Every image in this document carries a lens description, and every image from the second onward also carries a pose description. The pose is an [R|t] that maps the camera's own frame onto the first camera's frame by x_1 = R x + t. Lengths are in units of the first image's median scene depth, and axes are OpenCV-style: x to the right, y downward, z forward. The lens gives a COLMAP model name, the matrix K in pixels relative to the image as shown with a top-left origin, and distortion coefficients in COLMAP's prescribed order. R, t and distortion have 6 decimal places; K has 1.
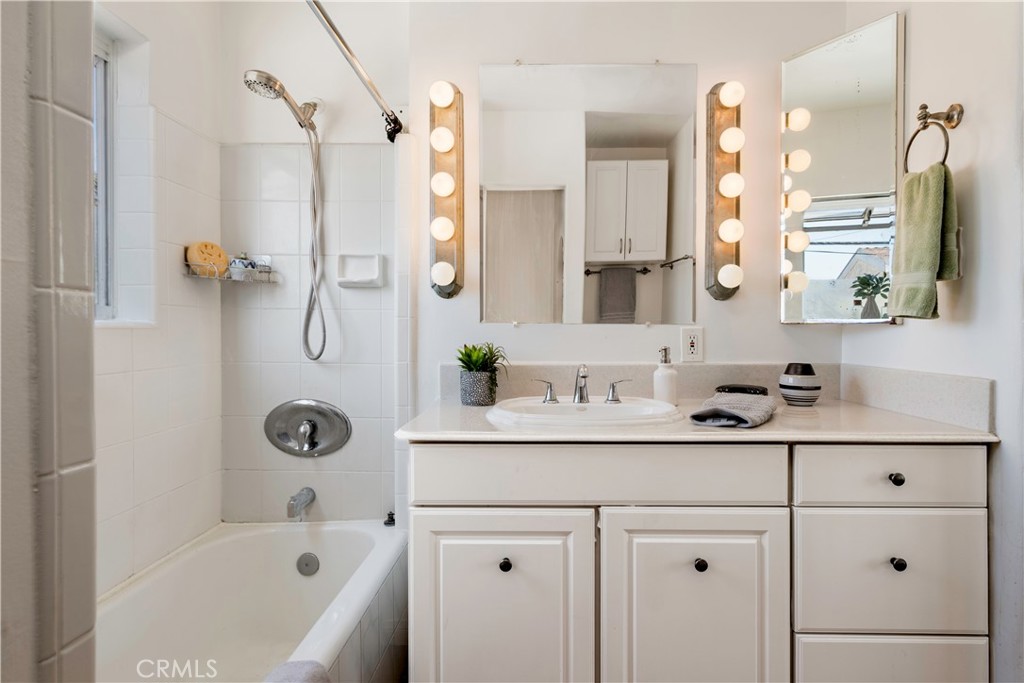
lens RADIAL K [[559.6, 0, 515.7], [0, 559.6, 343.8], [0, 0, 1]] dist [-0.001289, 0.000204]
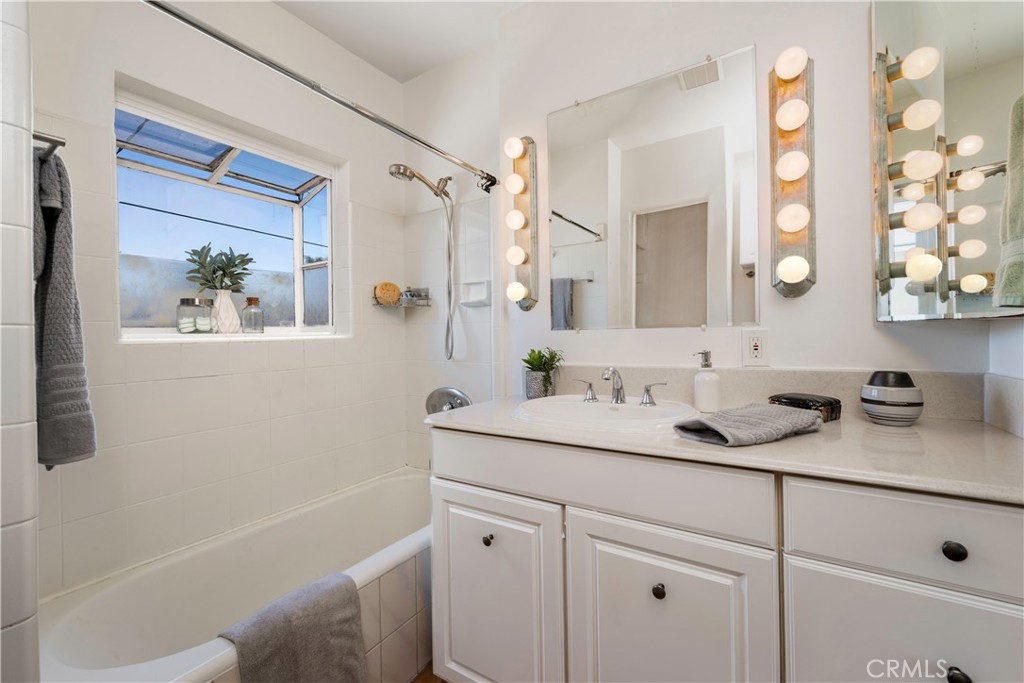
lens RADIAL K [[417.2, 0, 516.5], [0, 417.2, 342.2], [0, 0, 1]] dist [0.001273, 0.000053]
pose [[0.849451, -0.010314, -0.527566, 0.367634], [0.007649, 0.999945, -0.007233, -0.006191], [0.527612, 0.002108, 0.849483, 0.219457]]
